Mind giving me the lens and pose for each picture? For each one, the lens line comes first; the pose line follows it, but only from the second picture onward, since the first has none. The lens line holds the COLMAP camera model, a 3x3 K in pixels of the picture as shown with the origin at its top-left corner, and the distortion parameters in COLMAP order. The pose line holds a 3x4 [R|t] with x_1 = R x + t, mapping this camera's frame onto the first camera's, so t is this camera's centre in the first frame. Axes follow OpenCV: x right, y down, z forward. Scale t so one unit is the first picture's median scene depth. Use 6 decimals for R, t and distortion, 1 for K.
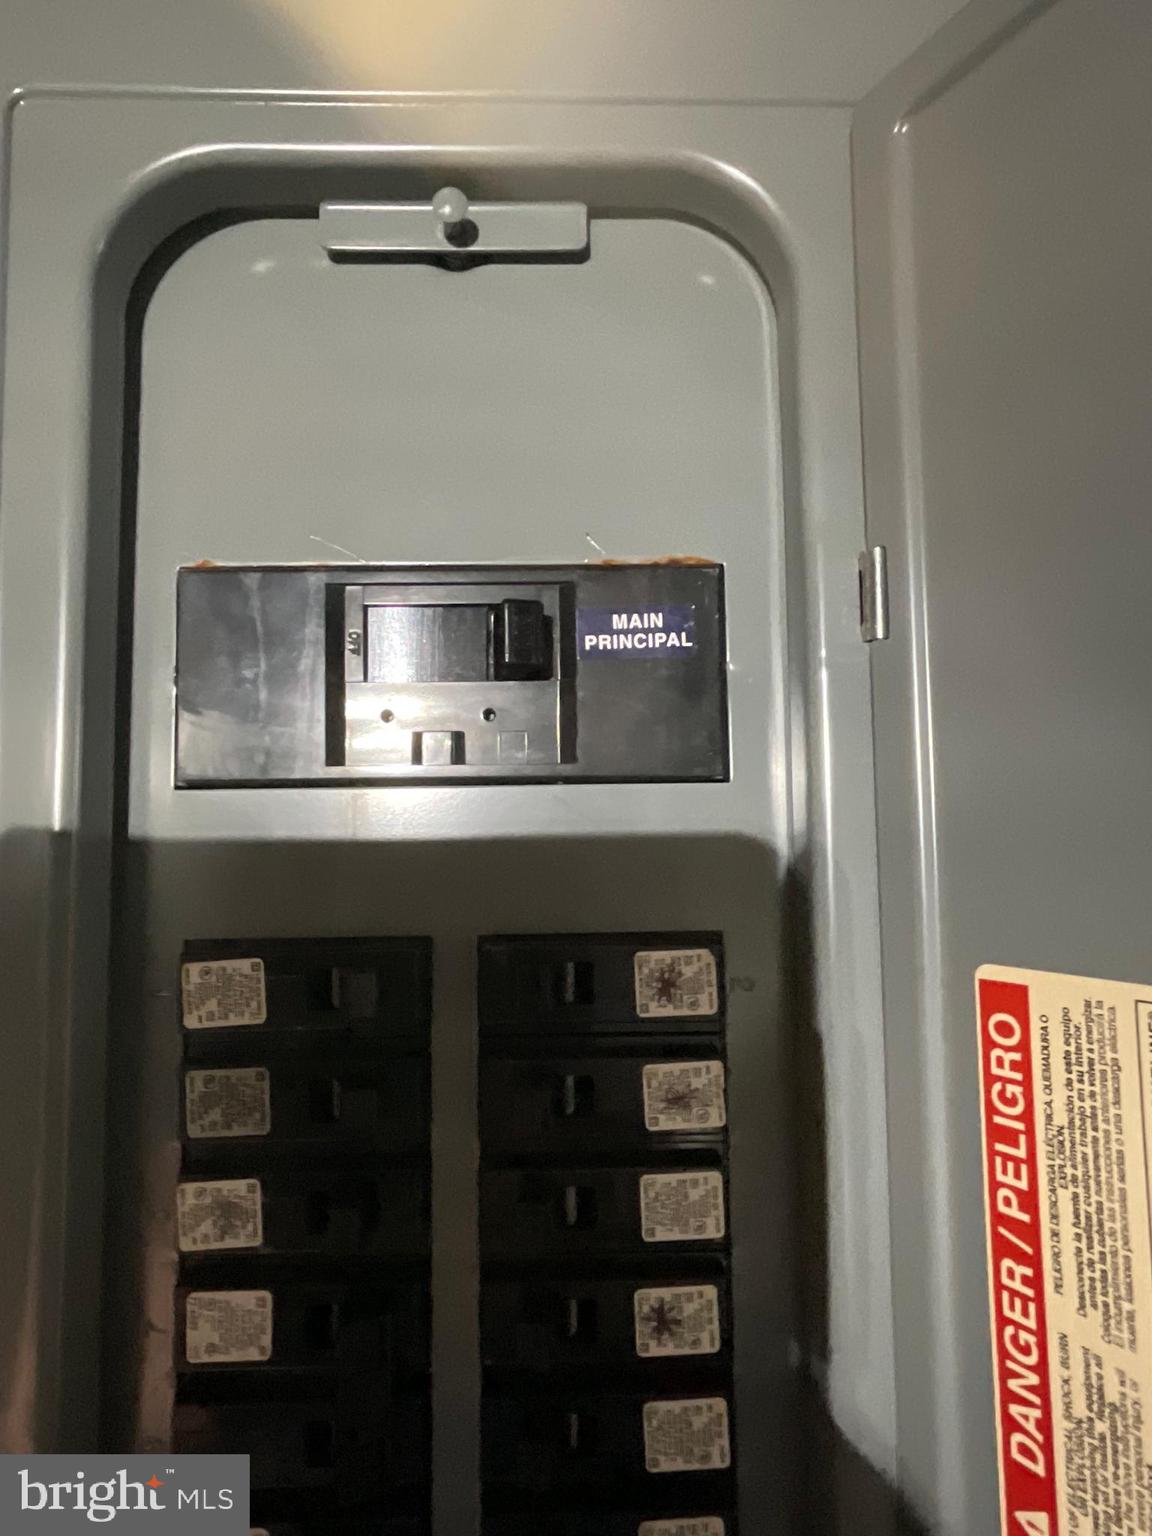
lens RADIAL K [[855.2, 0, 576.1], [0, 855.2, 769.5], [0, 0, 1]] dist [-0.002074, -0.001171]
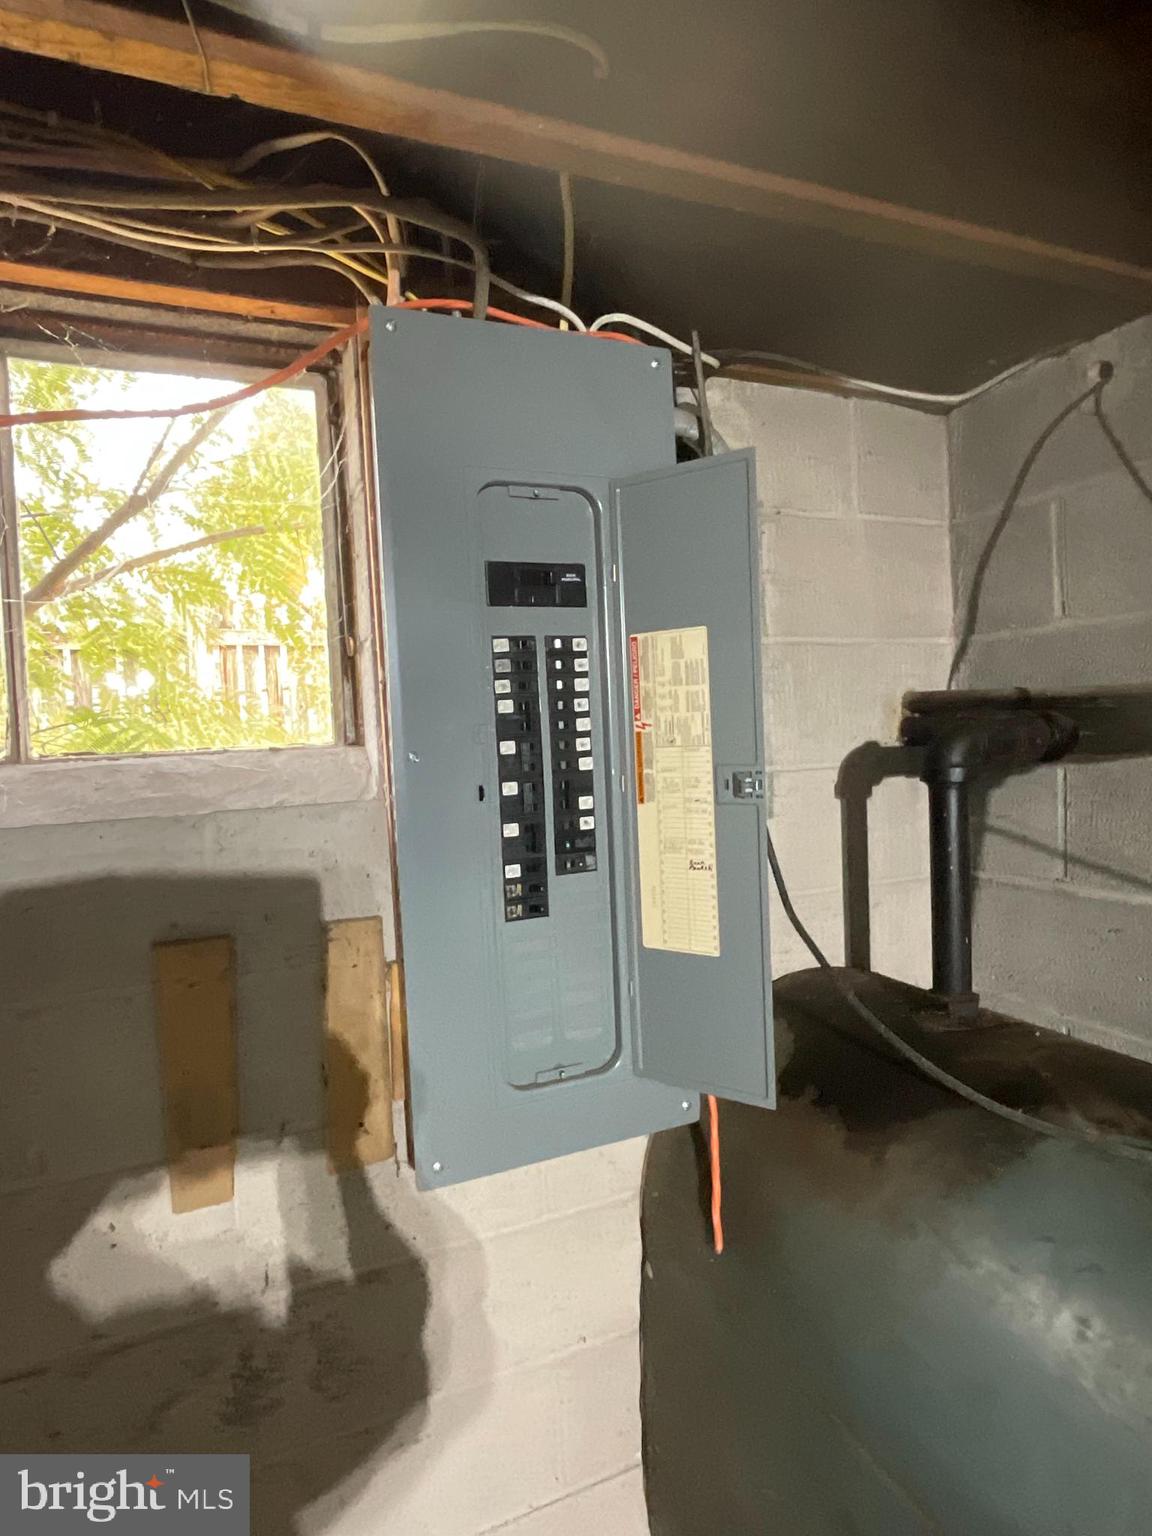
lens RADIAL K [[855.2, 0, 577.0], [0, 855.2, 773.1], [0, 0, 1]] dist [-0.002074, -0.001171]
pose [[0.921387, -0.048870, 0.385562, -2.072174], [0.005859, 0.993697, 0.111949, 0.462090], [-0.388602, -0.100889, 0.915866, -4.125175]]
